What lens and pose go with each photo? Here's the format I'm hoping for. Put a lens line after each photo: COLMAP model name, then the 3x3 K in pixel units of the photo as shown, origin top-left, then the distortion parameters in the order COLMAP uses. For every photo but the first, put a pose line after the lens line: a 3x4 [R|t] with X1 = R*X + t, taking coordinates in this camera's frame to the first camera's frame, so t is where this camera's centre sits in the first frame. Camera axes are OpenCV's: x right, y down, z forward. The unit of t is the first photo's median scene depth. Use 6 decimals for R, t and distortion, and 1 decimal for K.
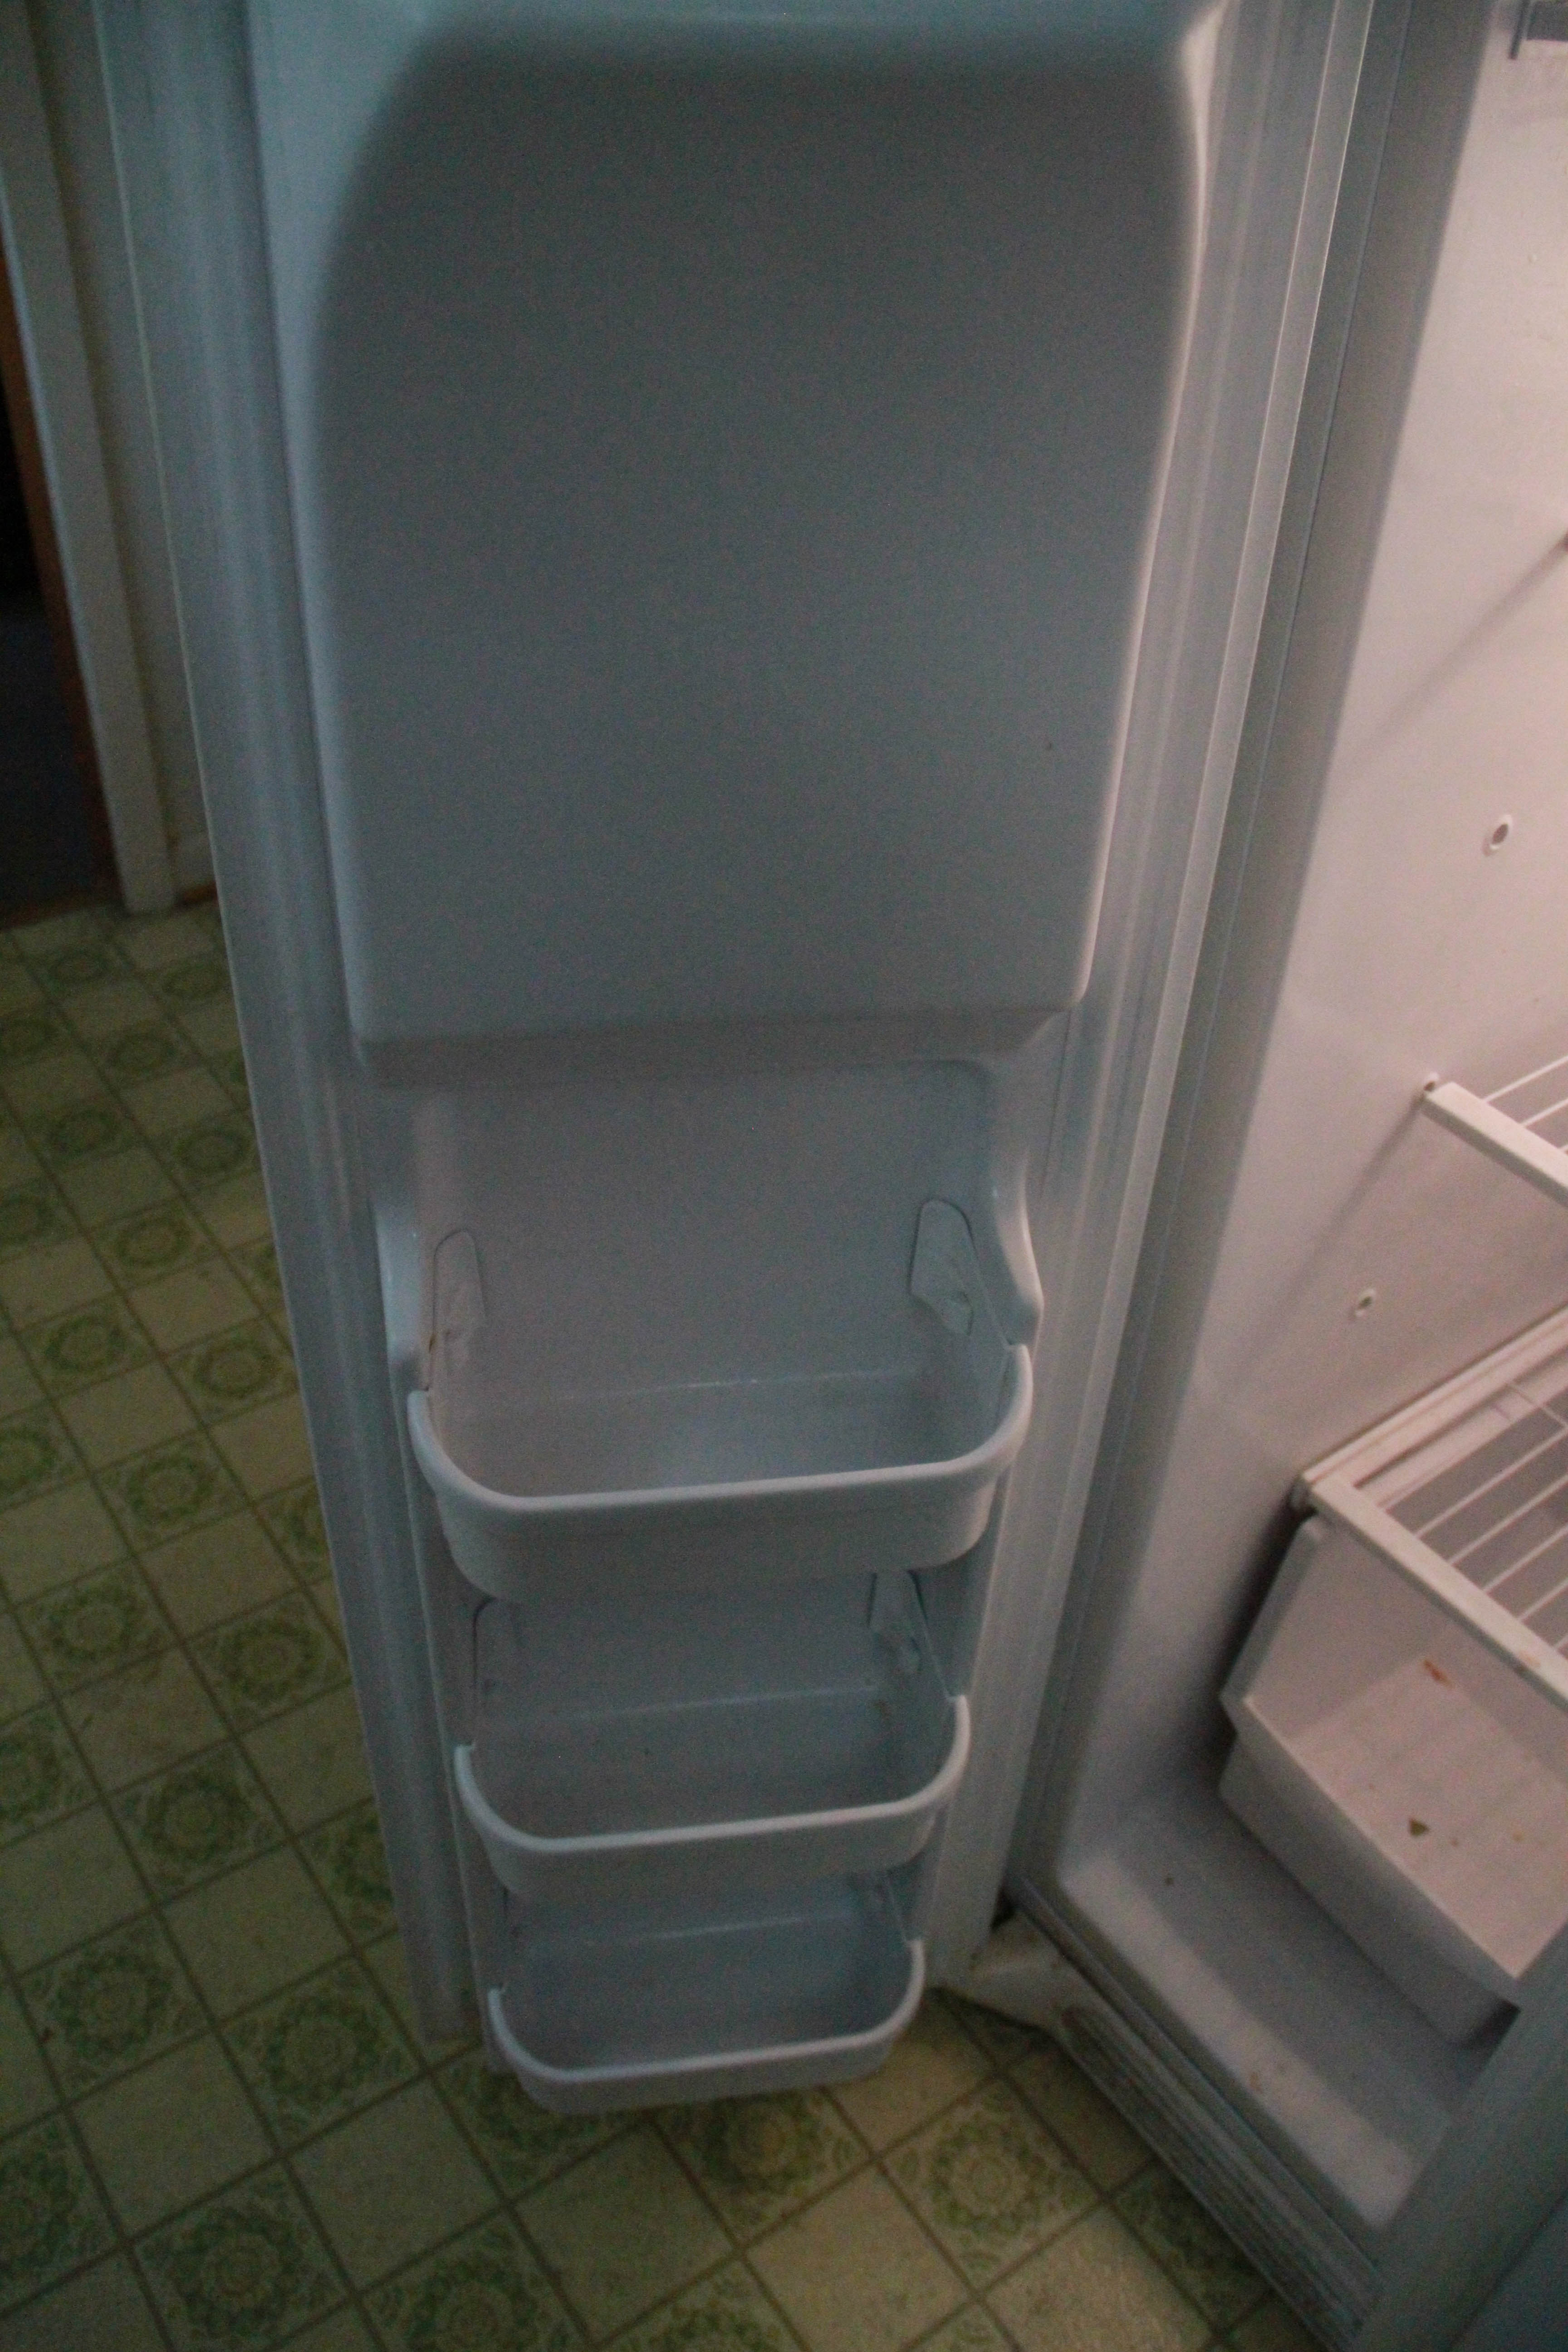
lens RADIAL K [[1891.9, 0, 784.0], [0, 1891.9, 1176.0], [0, 0, 1]] dist [-0.172190, 0.105979]
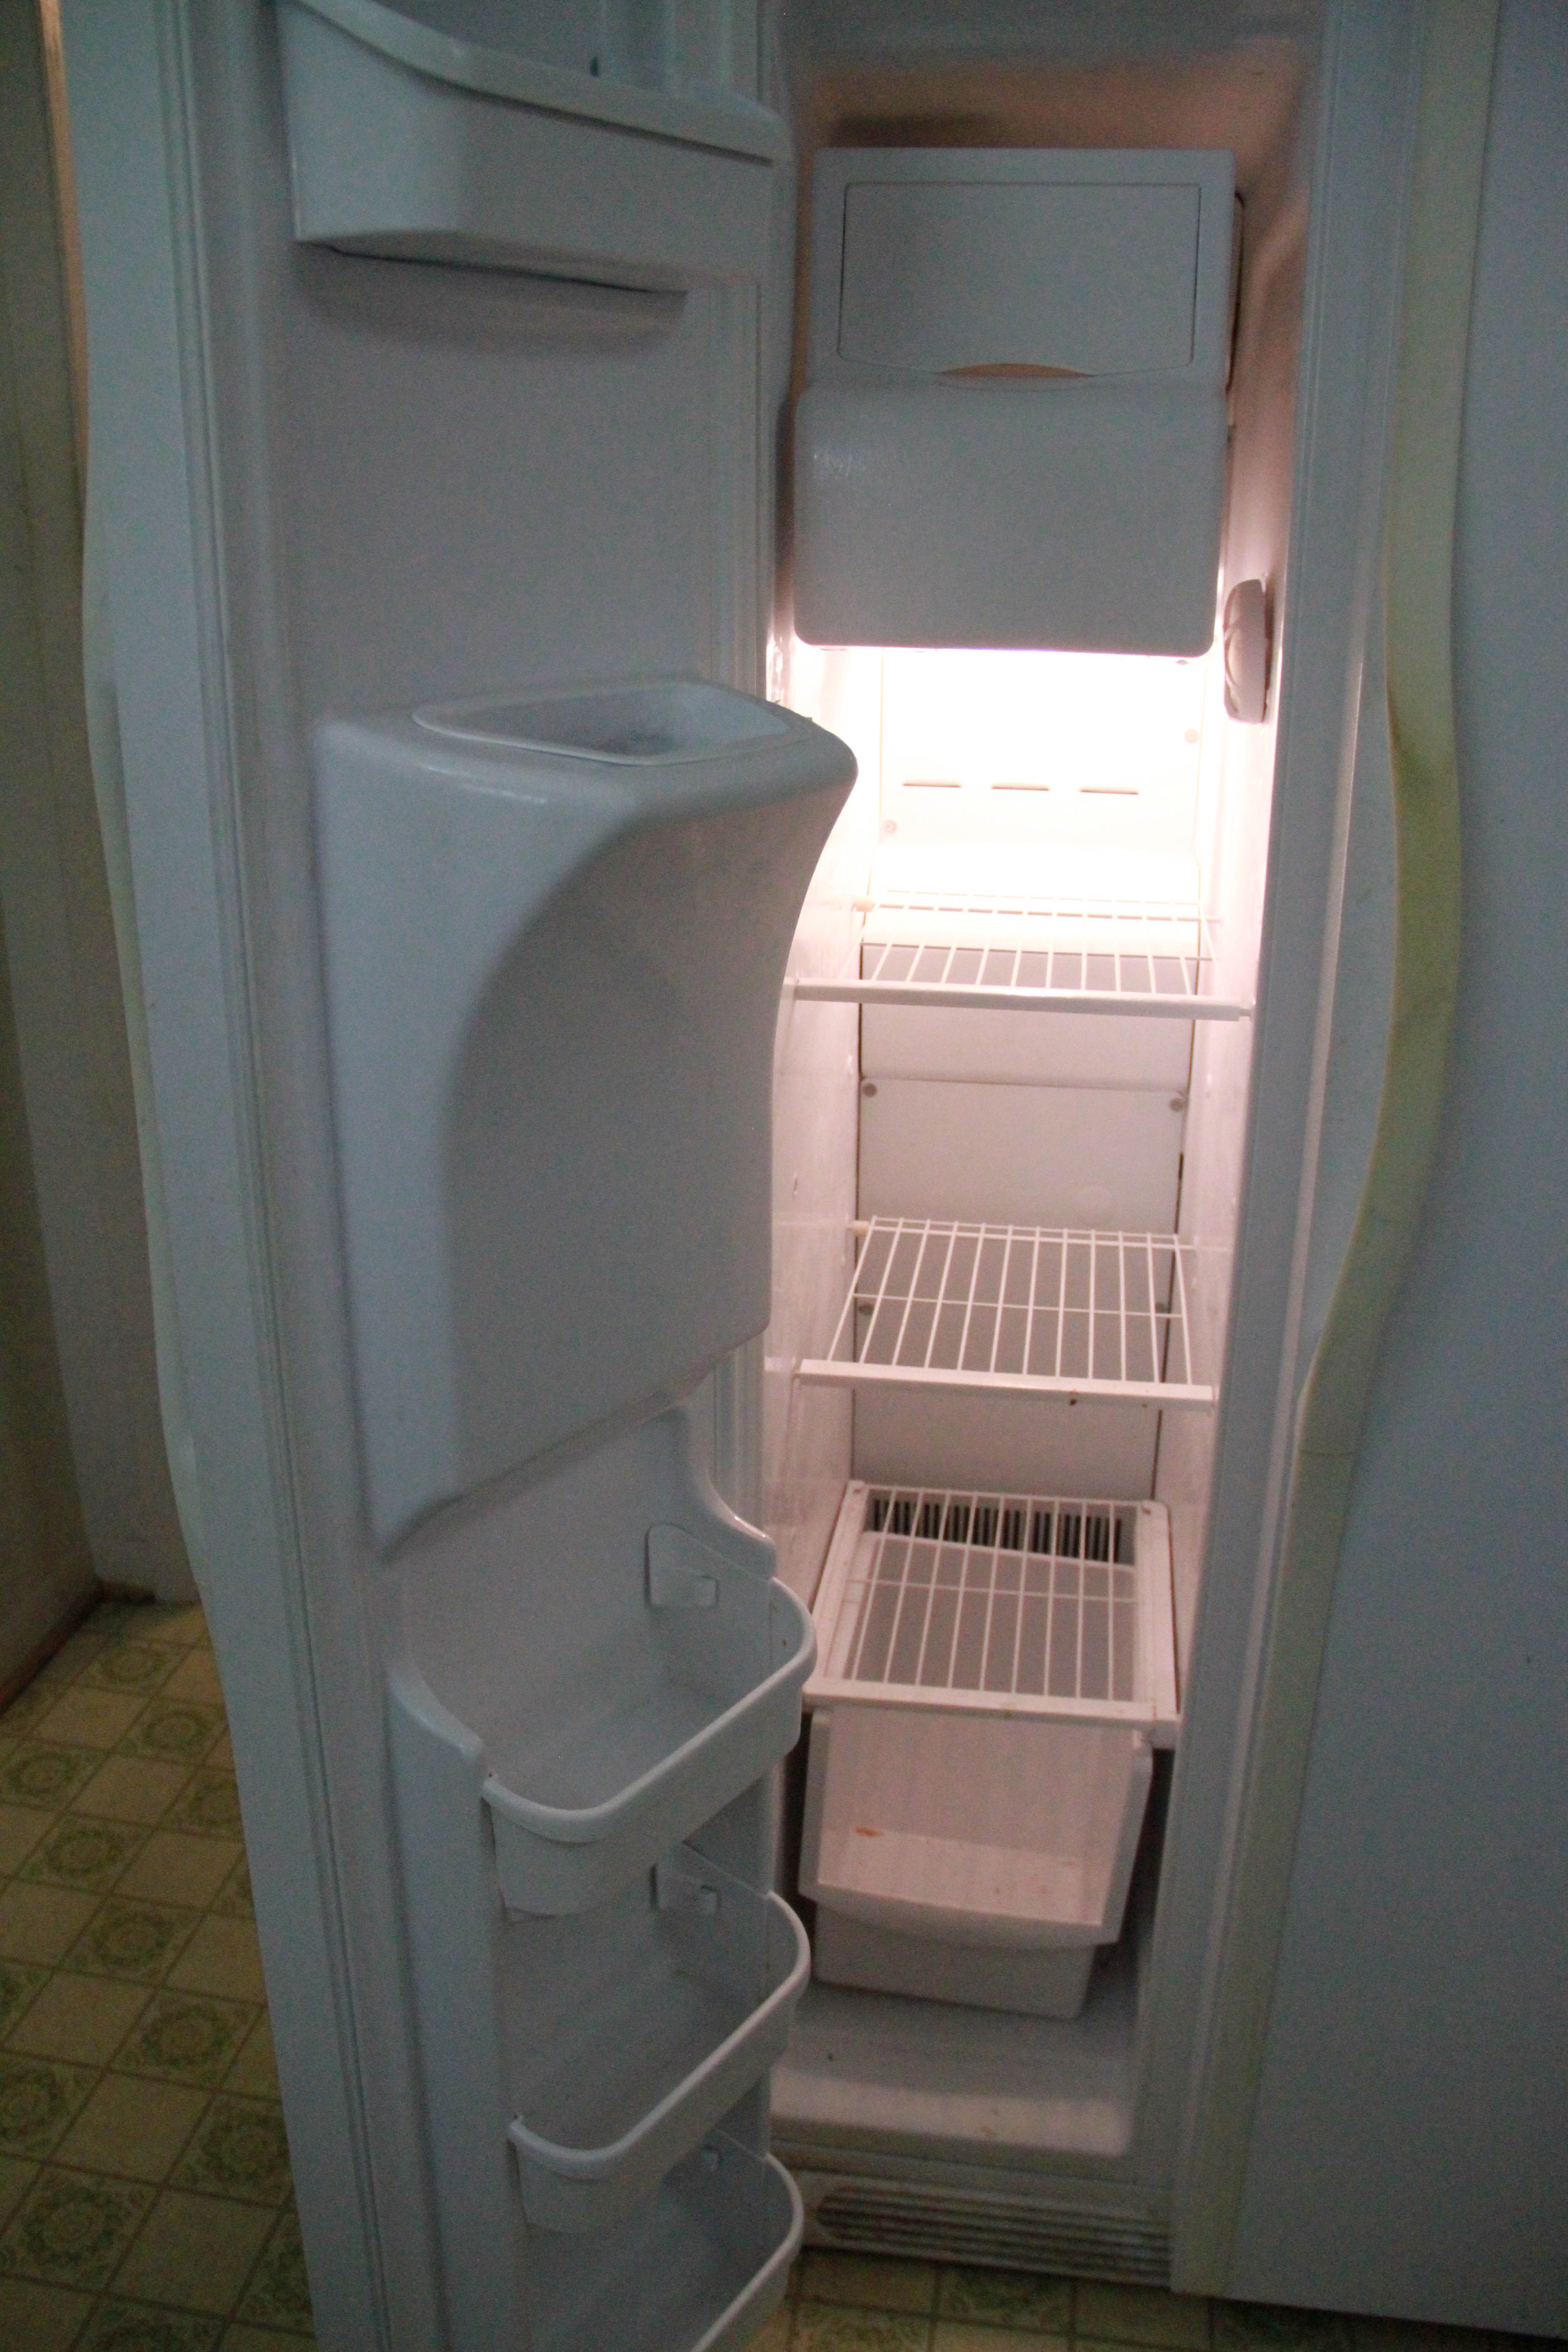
lens RADIAL K [[1891.9, 0, 784.0], [0, 1891.9, 1176.0], [0, 0, 1]] dist [-0.172190, 0.105979]
pose [[0.704648, -0.272456, 0.655164, -0.509471], [0.457123, 0.880507, -0.125483, 0.001739], [-0.542688, 0.387911, 0.744993, -0.143306]]
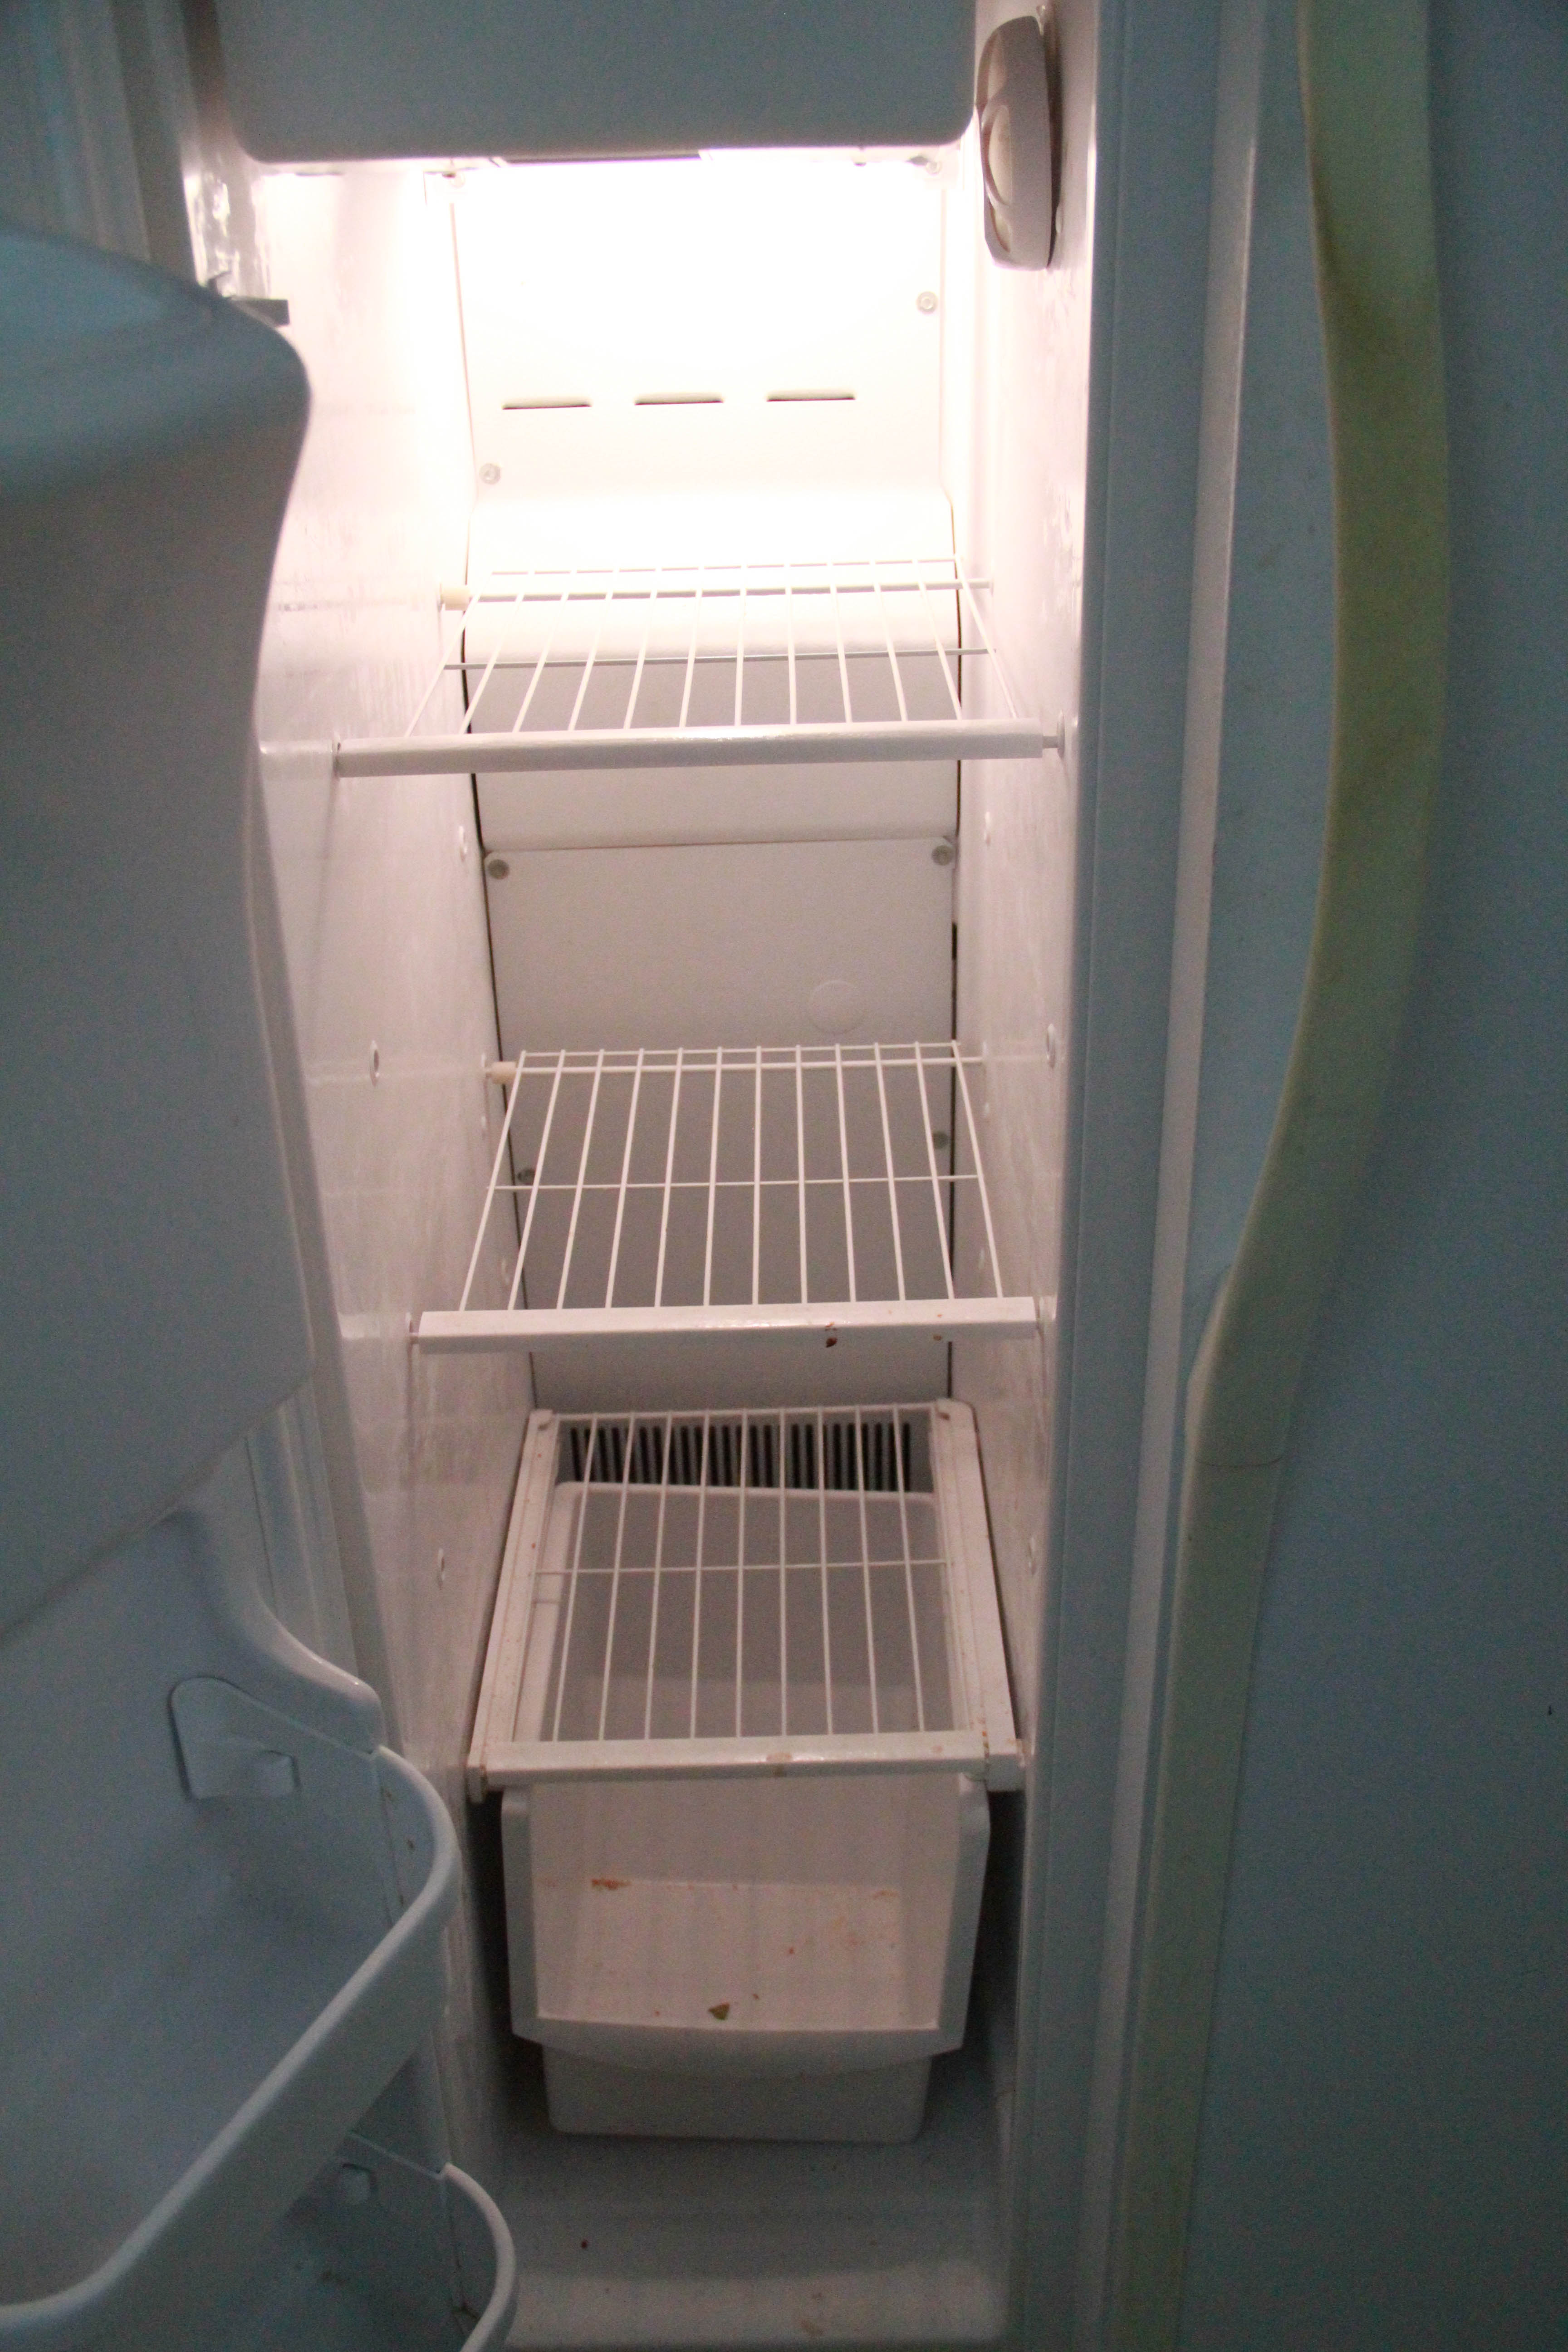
lens RADIAL K [[2172.7, 0, 784.0], [0, 2172.7, 1176.0], [0, 0, 1]] dist [-0.114177, 0.098813]
pose [[0.578939, -0.429178, 0.693279, -0.249090], [0.543303, 0.837057, 0.064487, -0.069656], [-0.607990, 0.339326, 0.717779, 0.034050]]
